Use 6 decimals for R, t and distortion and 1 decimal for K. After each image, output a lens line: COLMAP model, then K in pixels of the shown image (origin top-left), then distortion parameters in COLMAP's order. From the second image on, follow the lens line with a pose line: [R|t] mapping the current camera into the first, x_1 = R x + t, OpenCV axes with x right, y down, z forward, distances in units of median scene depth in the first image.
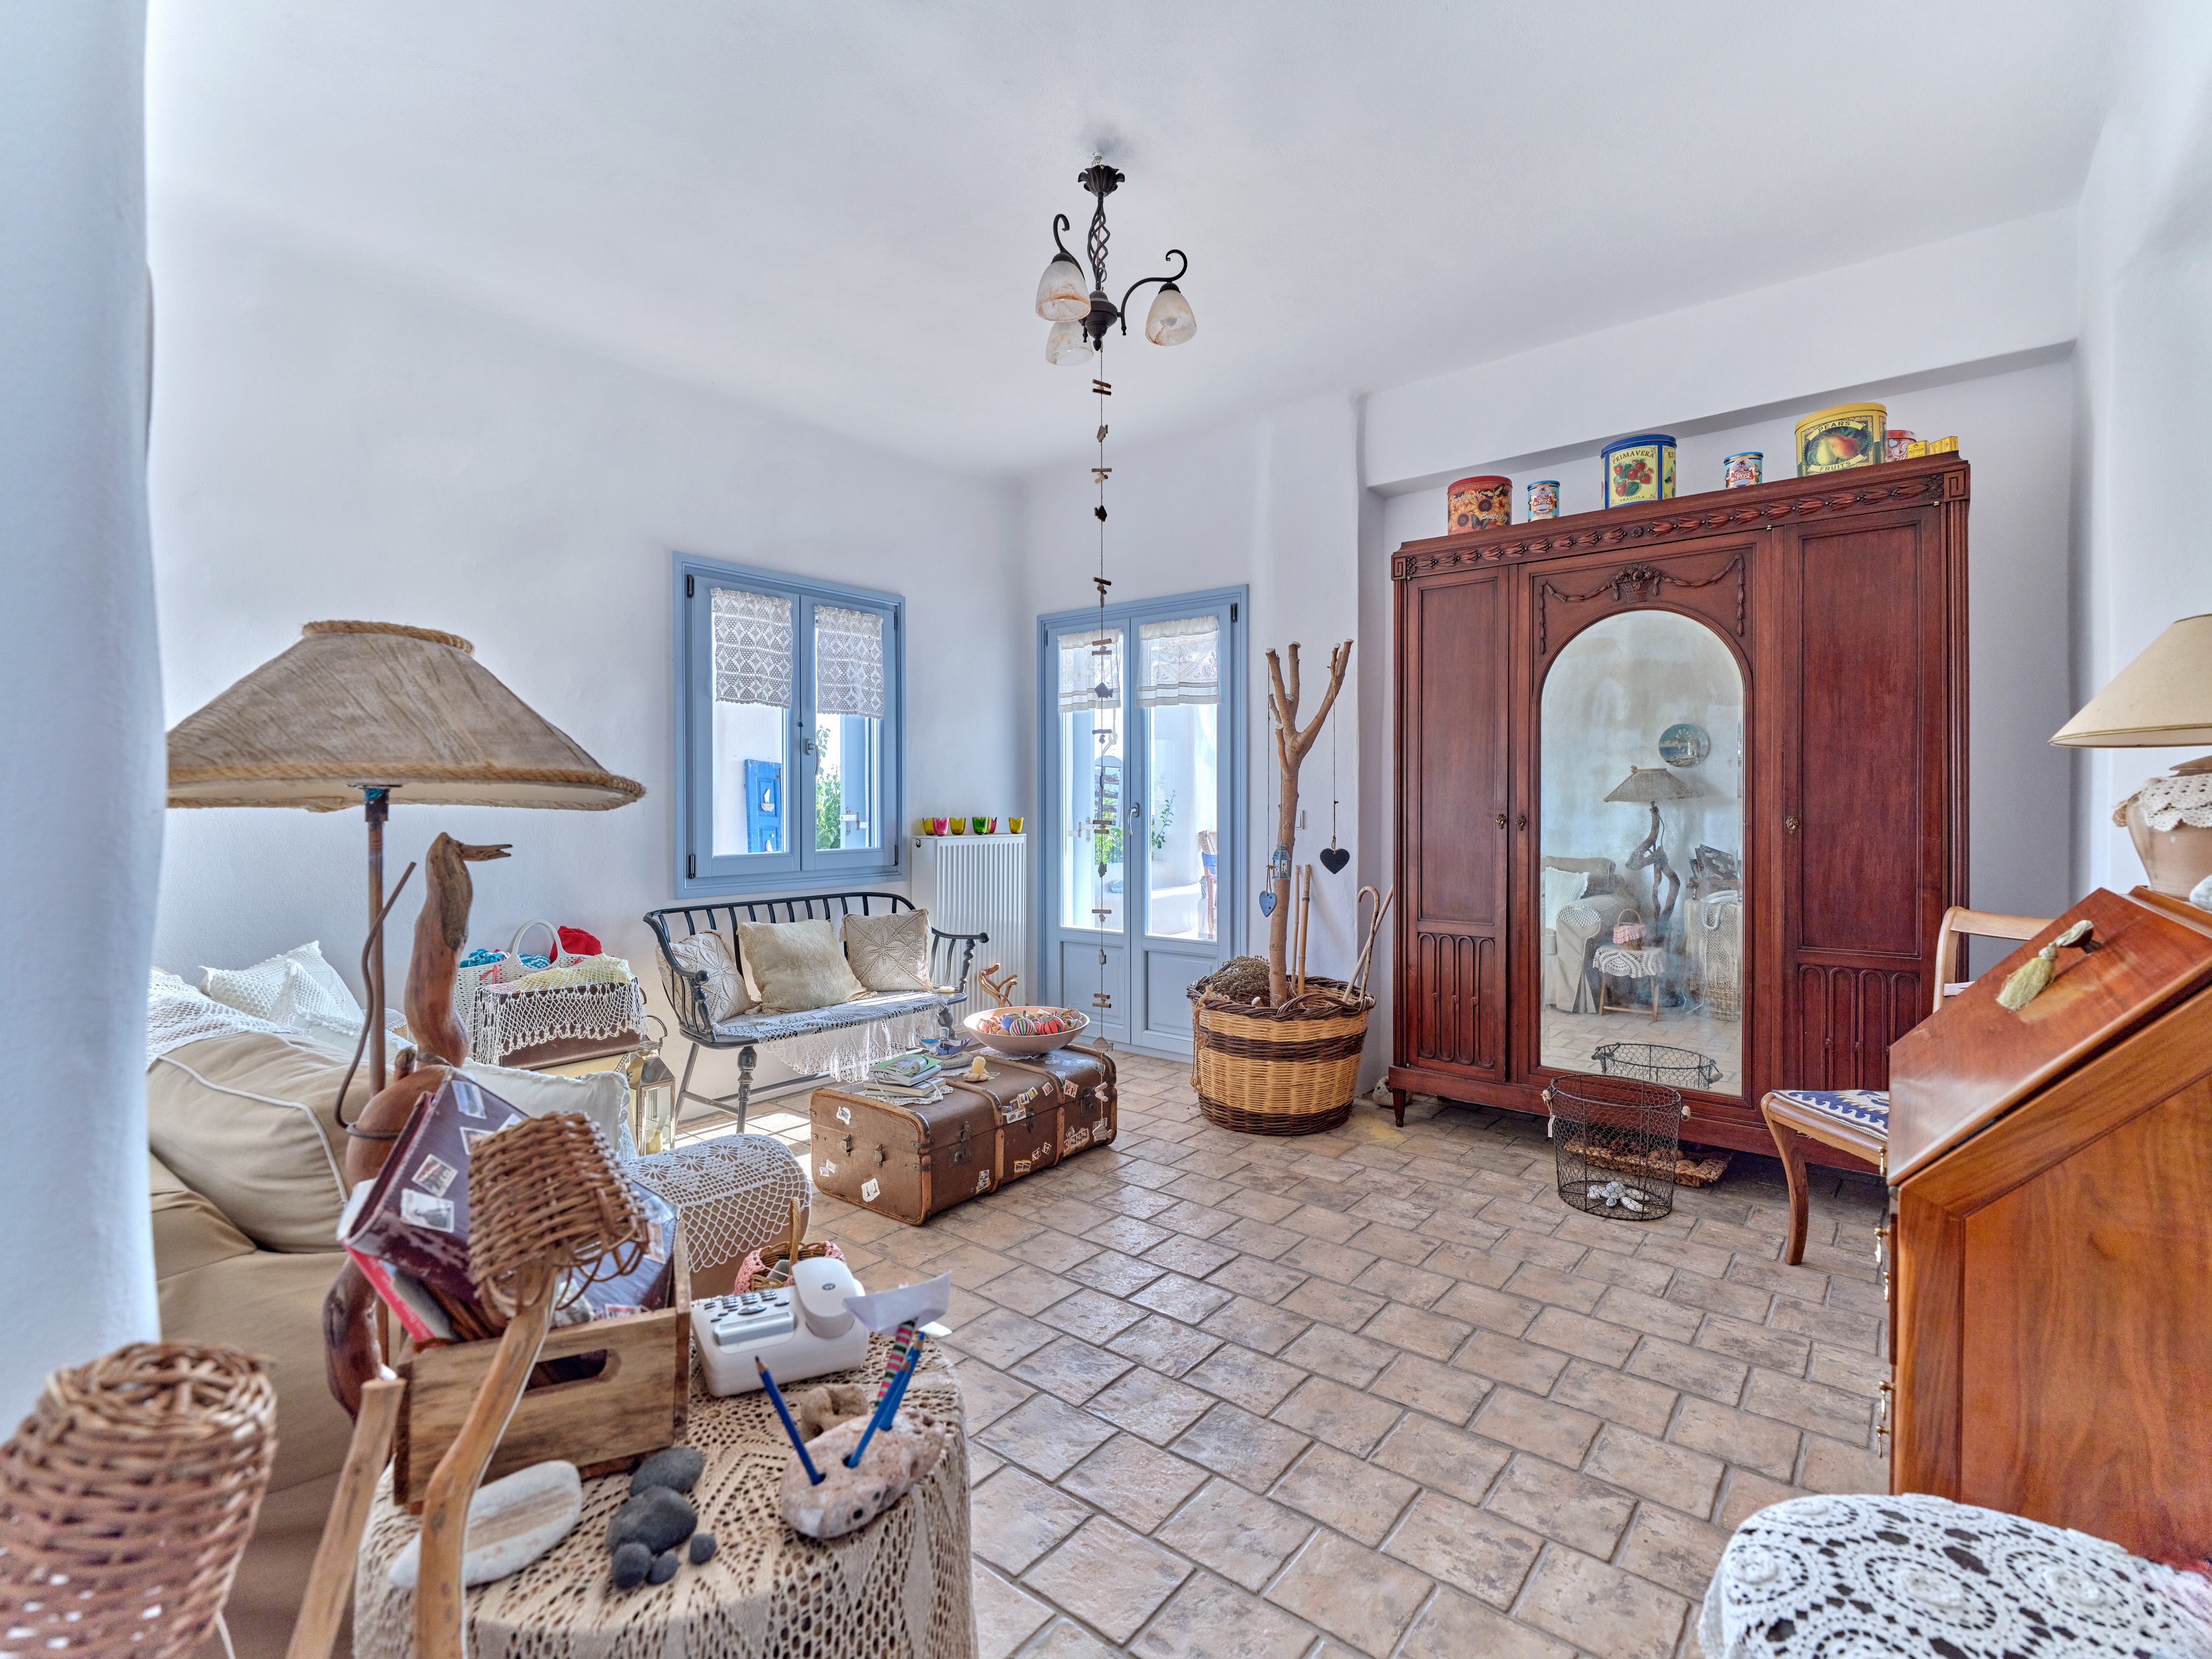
lens RADIAL K [[1045.6, 0, 1069.8], [0, 1045.6, 851.4], [0, 0, 1]] dist [0.000071, 0.000972]
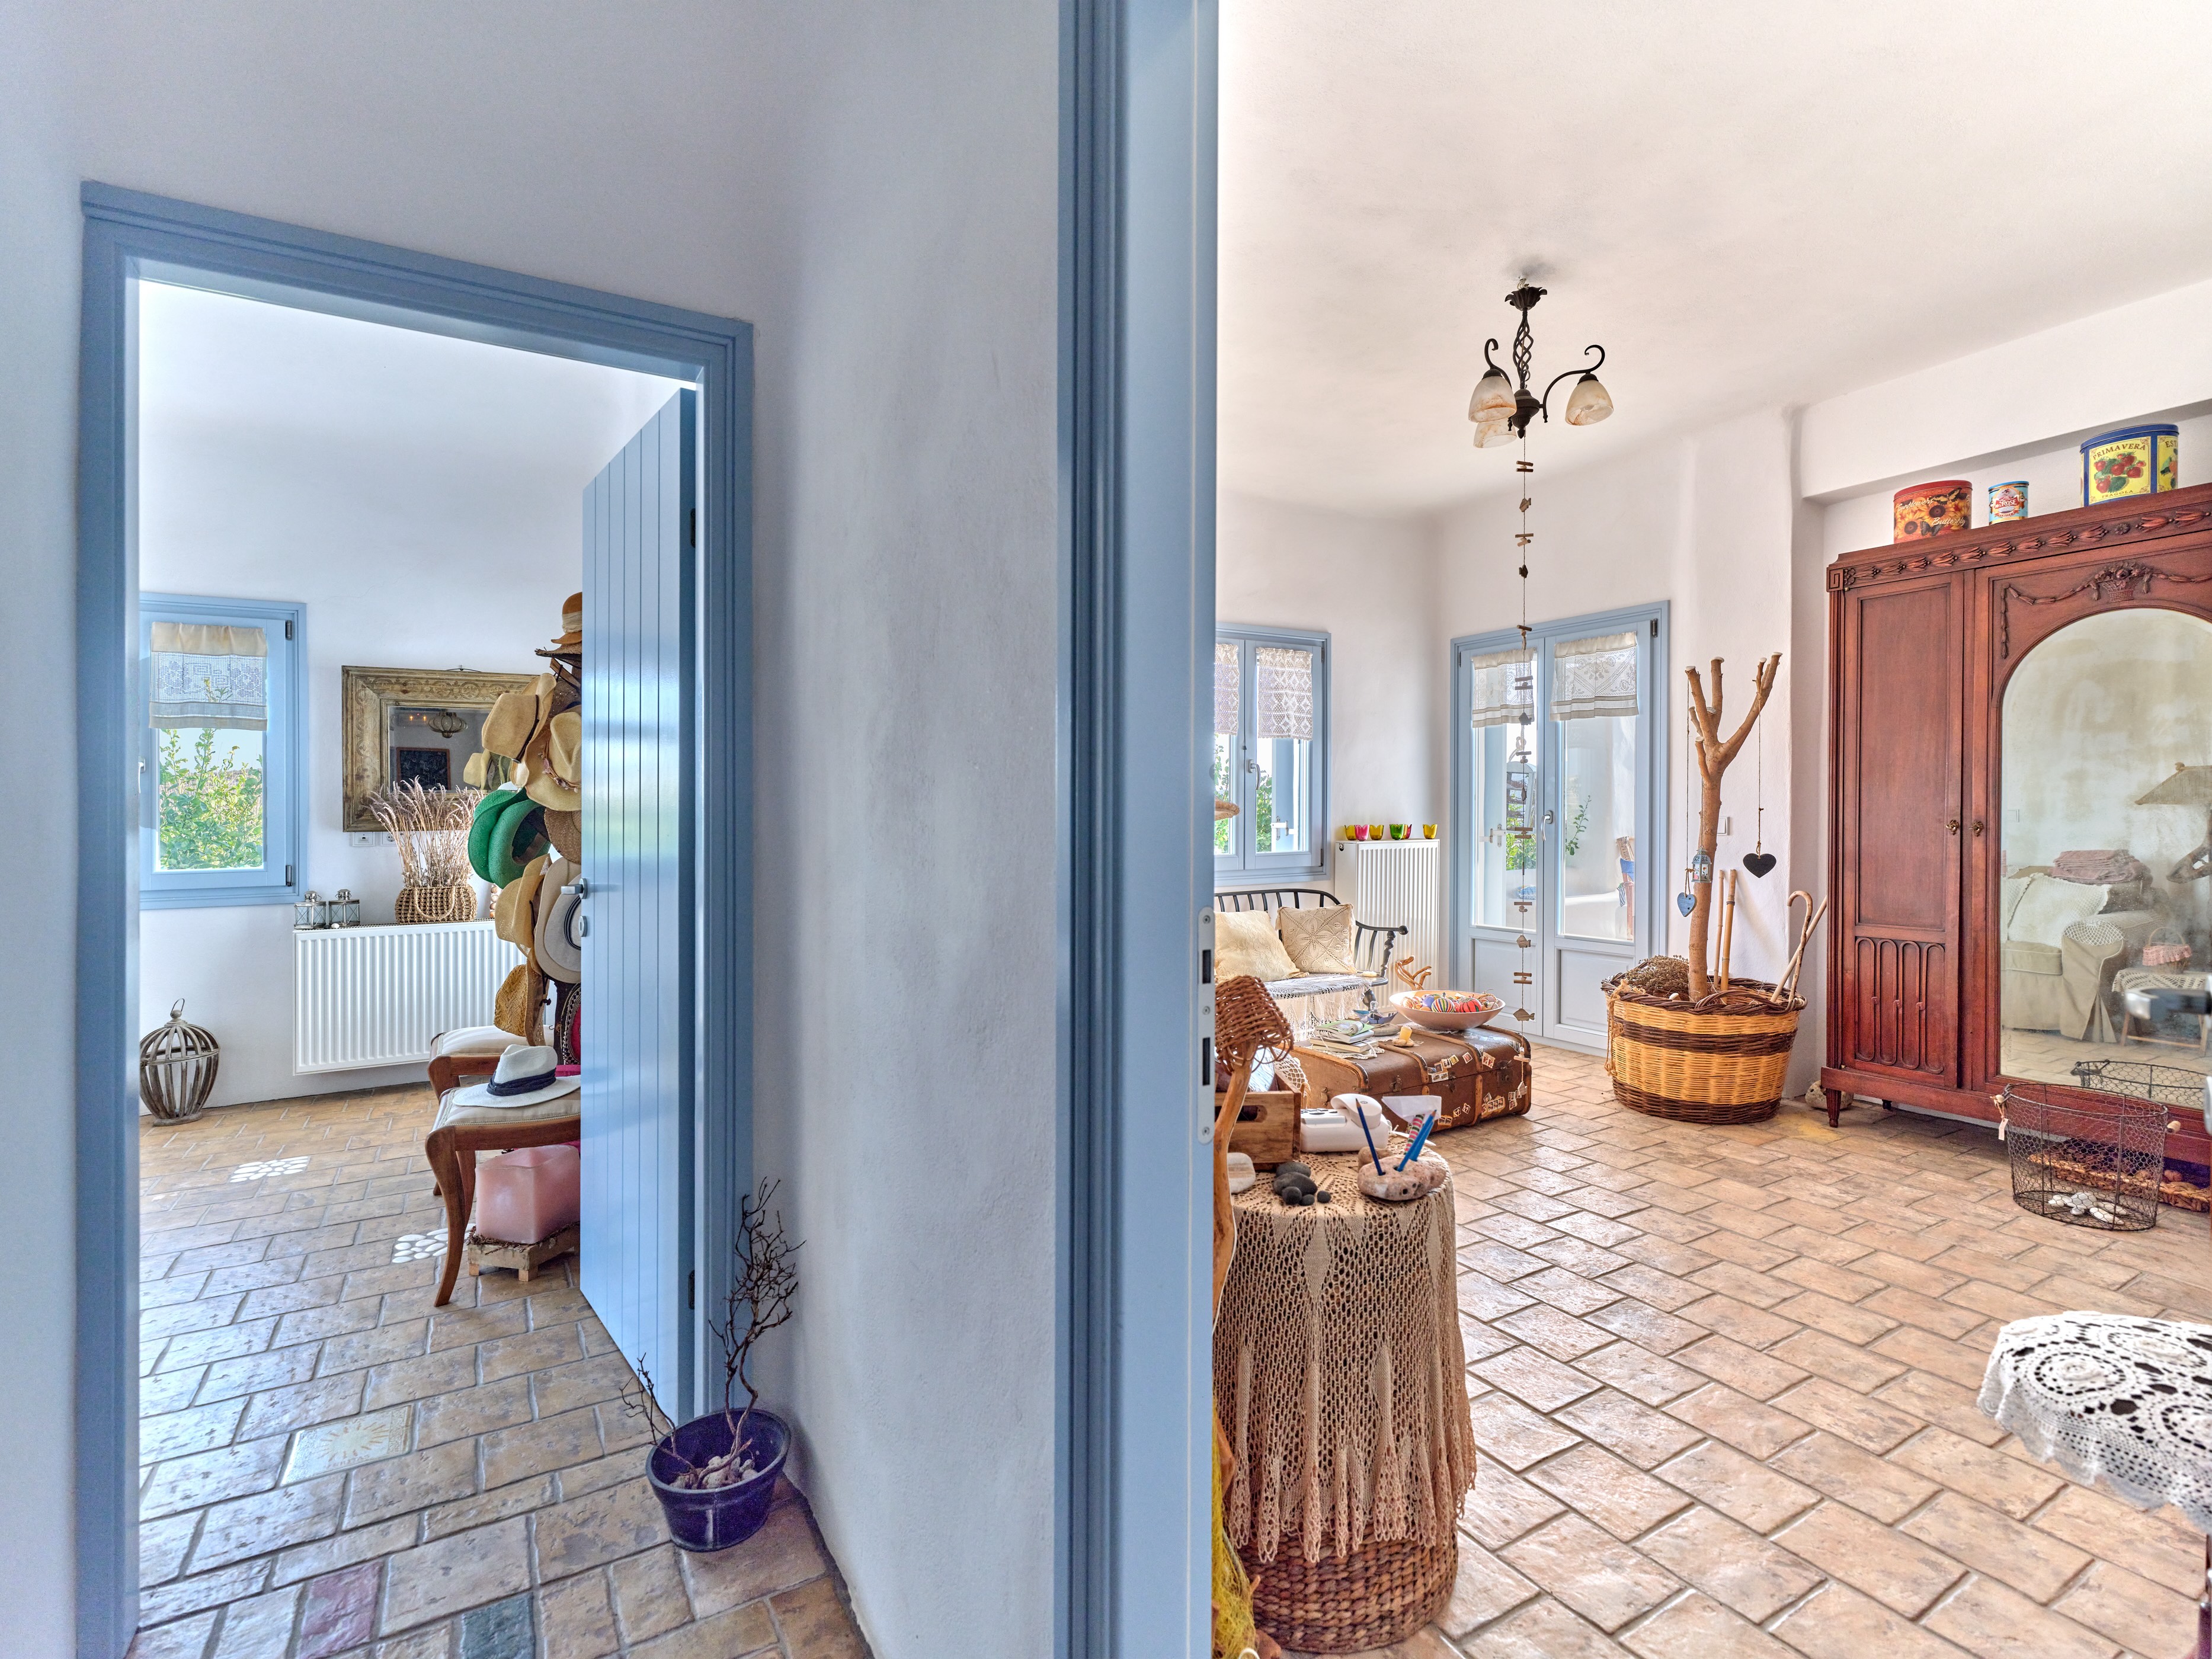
lens RADIAL K [[1045.6, 0, 1069.8], [0, 1045.6, 851.4], [0, 0, 1]] dist [0.000071, 0.000972]
pose [[0.935532, 0.006071, -0.353189, -0.024390], [-0.008191, 0.999956, -0.004508, 0.005750], [0.353147, 0.007110, 0.935541, -0.236818]]
